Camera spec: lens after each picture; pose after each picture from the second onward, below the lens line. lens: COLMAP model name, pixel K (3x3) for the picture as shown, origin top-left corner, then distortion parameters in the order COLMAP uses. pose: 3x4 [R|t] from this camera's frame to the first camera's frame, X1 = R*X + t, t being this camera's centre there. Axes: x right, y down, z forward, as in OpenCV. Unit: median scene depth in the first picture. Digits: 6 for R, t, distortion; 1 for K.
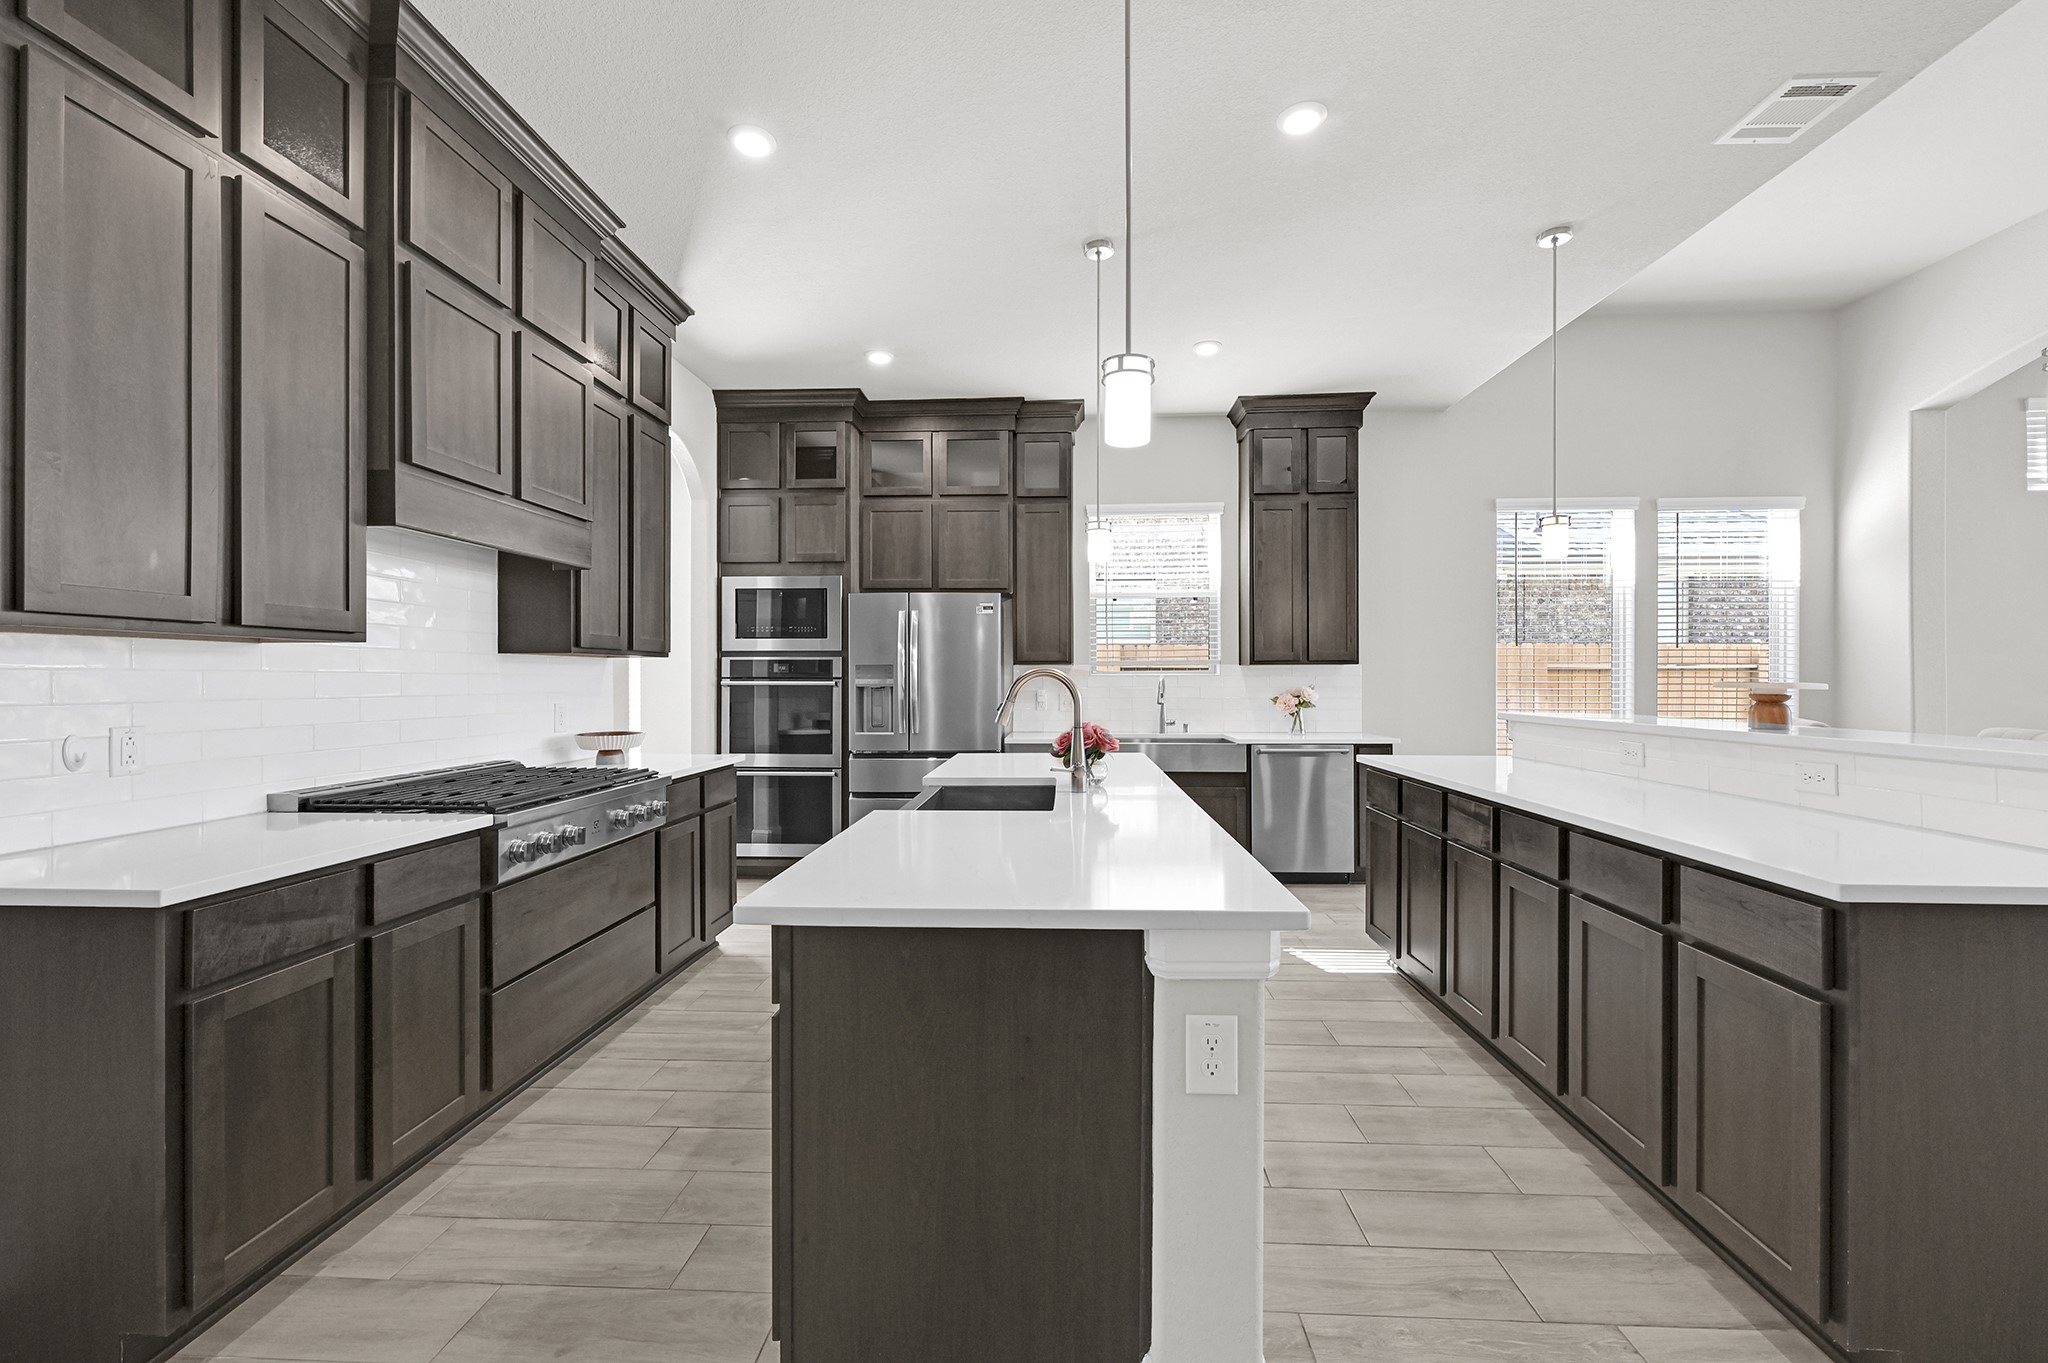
lens RADIAL K [[821.5, 0, 1018.2], [0, 821.5, 681.1], [0, 0, 1]] dist [-0.000025, -0.000021]
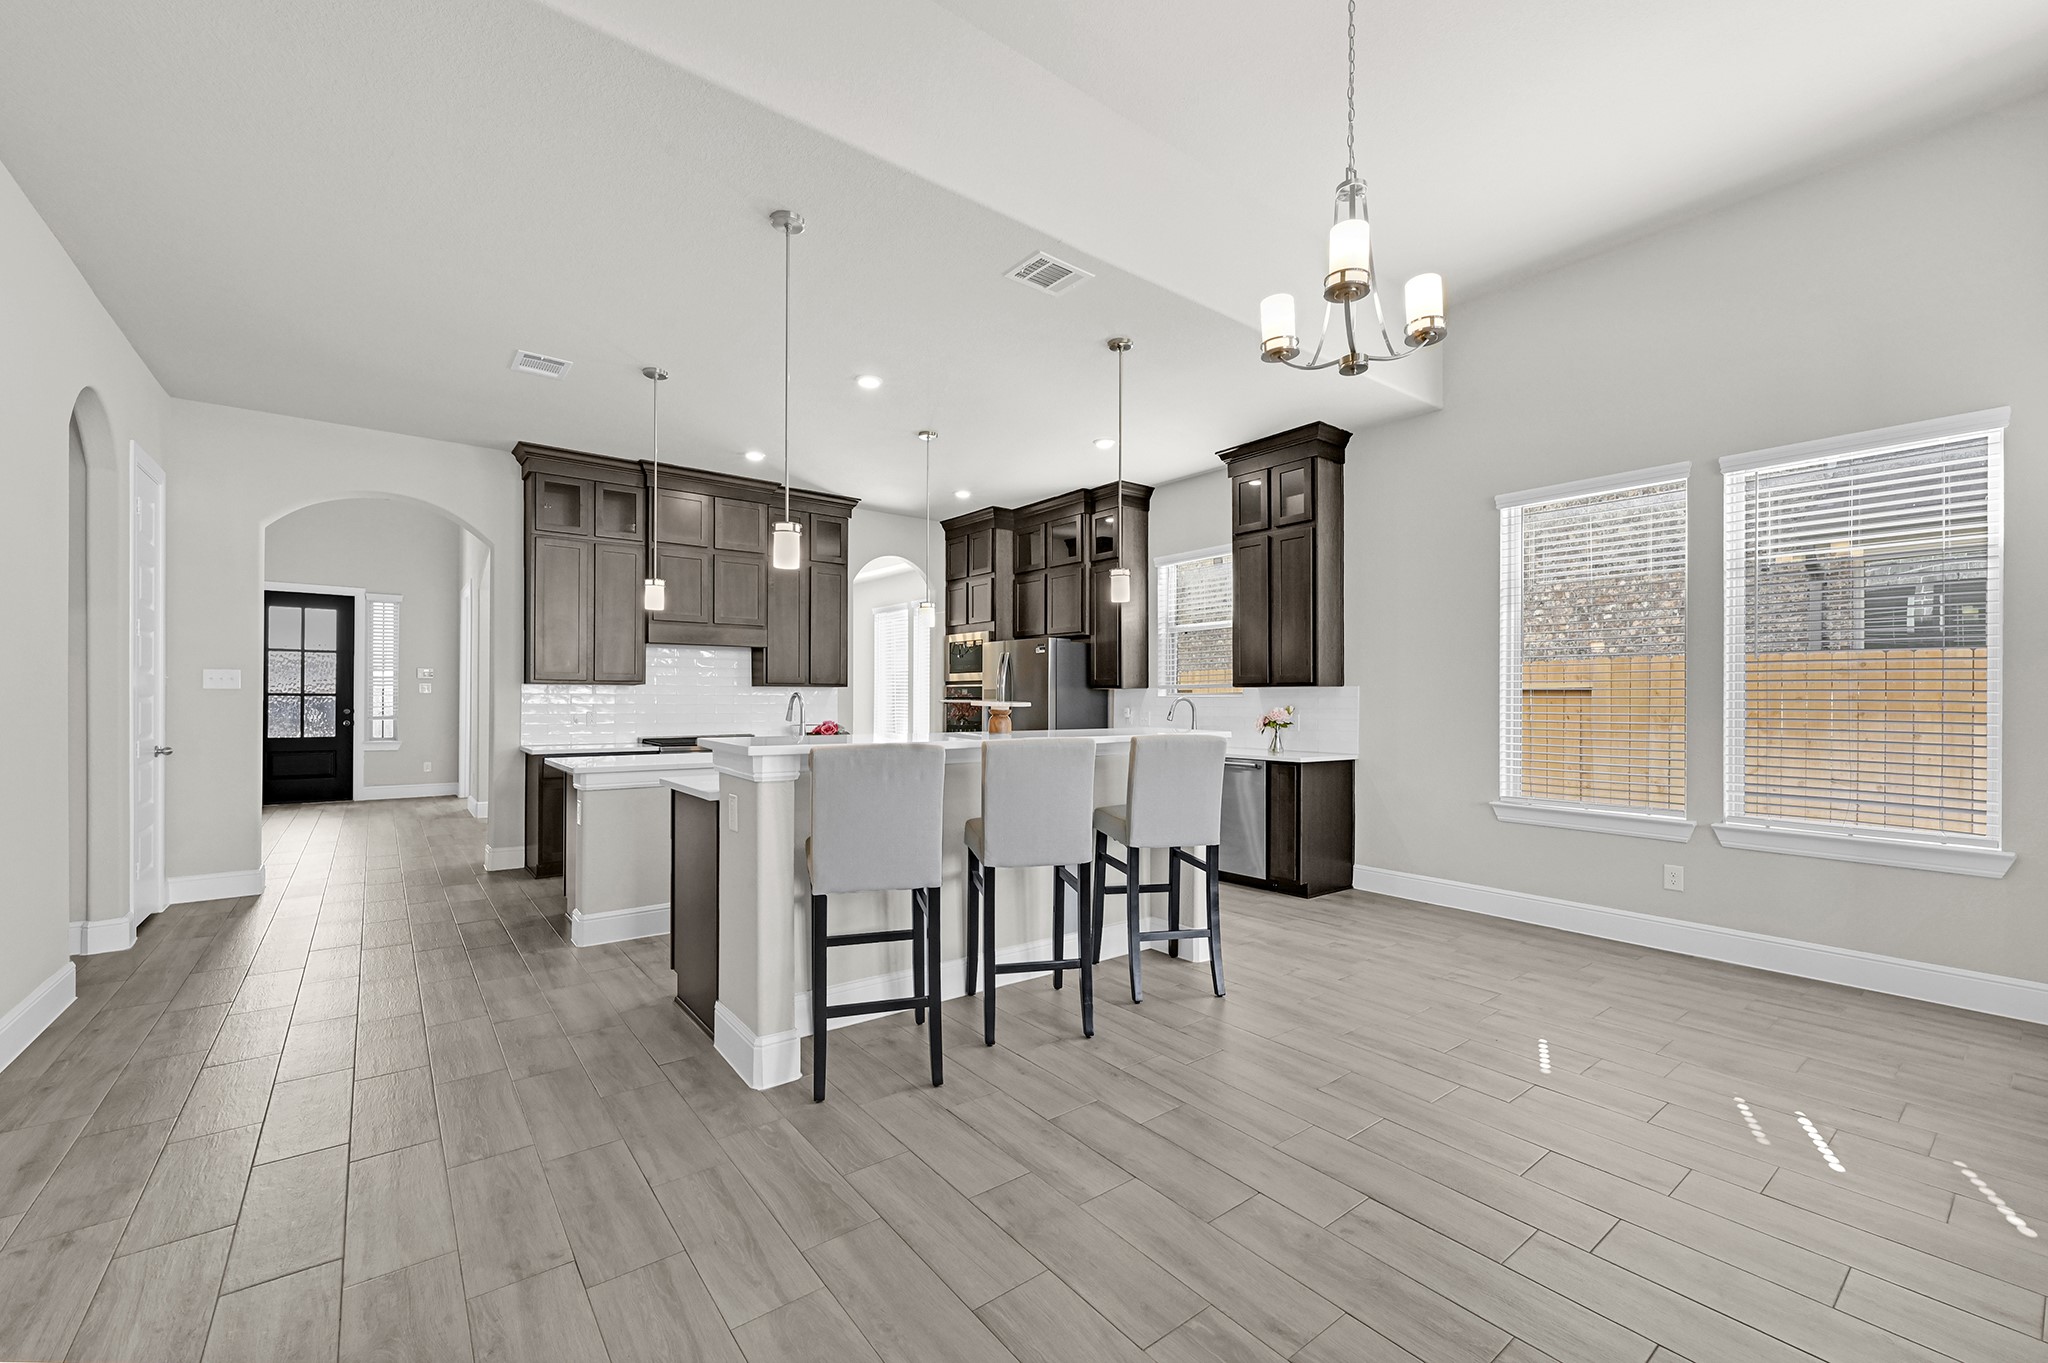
lens RADIAL K [[833.8, 0, 1035.1], [0, 833.8, 699.1], [0, 0, 1]] dist [0.000738, 0.000151]
pose [[0.661232, 0.003535, -0.750173, 0.992997], [-0.005766, 0.999983, -0.000370, -0.001245], [0.750159, 0.004570, 0.661242, 0.043230]]
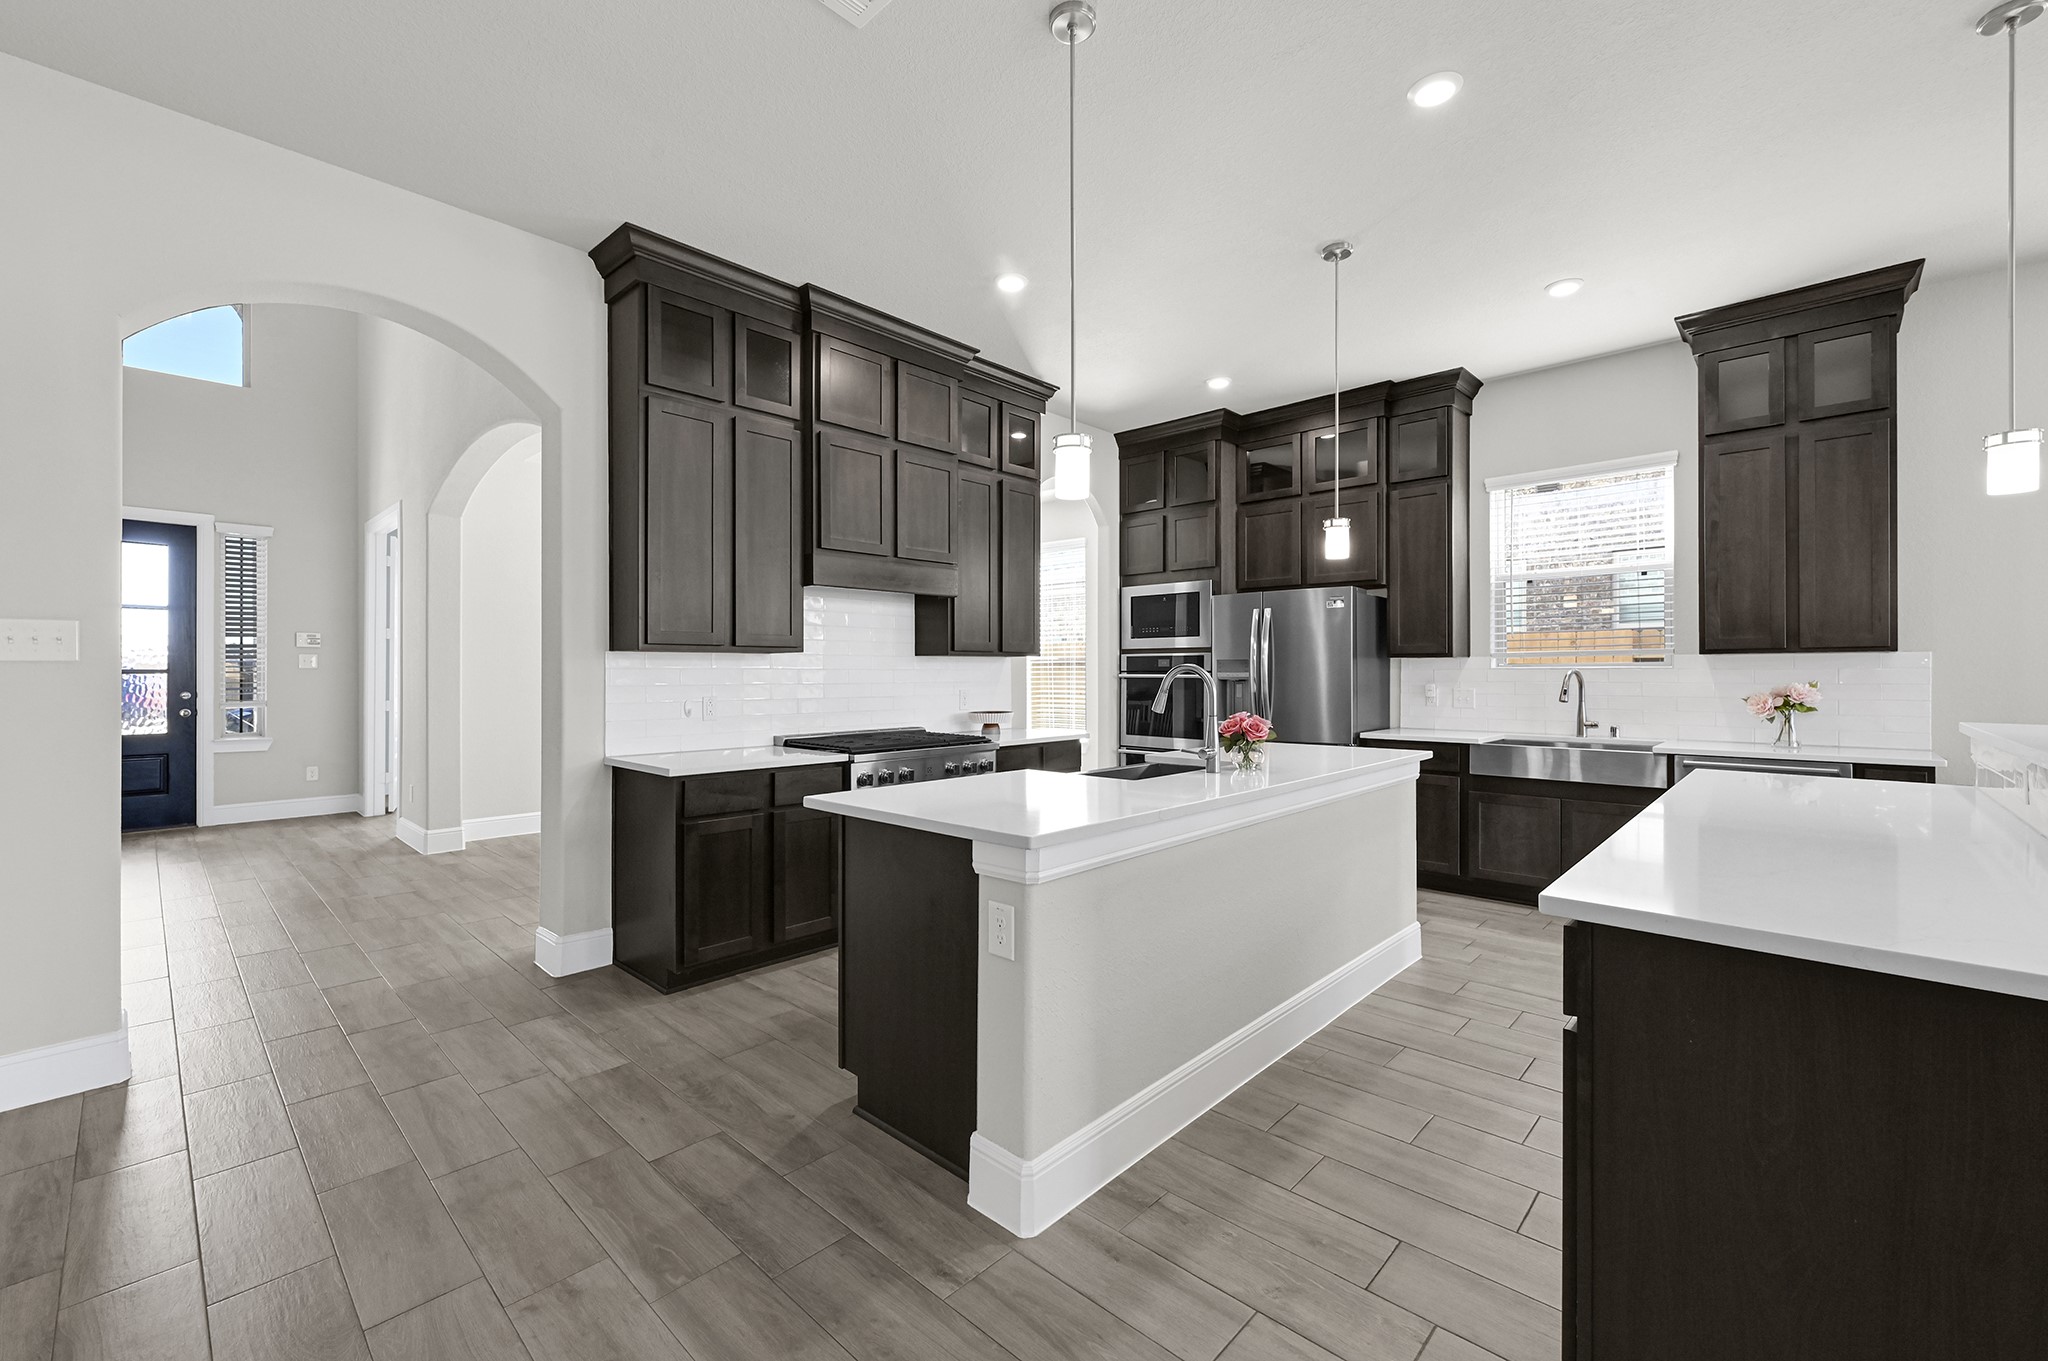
lens RADIAL K [[833.9, 0, 1015.1], [0, 833.9, 673.2], [0, 0, 1]] dist [-0.000842, -0.000022]
pose [[0.761977, 0.000961, -0.647603, 0.310653], [-0.001348, 0.999999, -0.000102, -0.001168], [0.647603, 0.000950, 0.761978, -0.030938]]
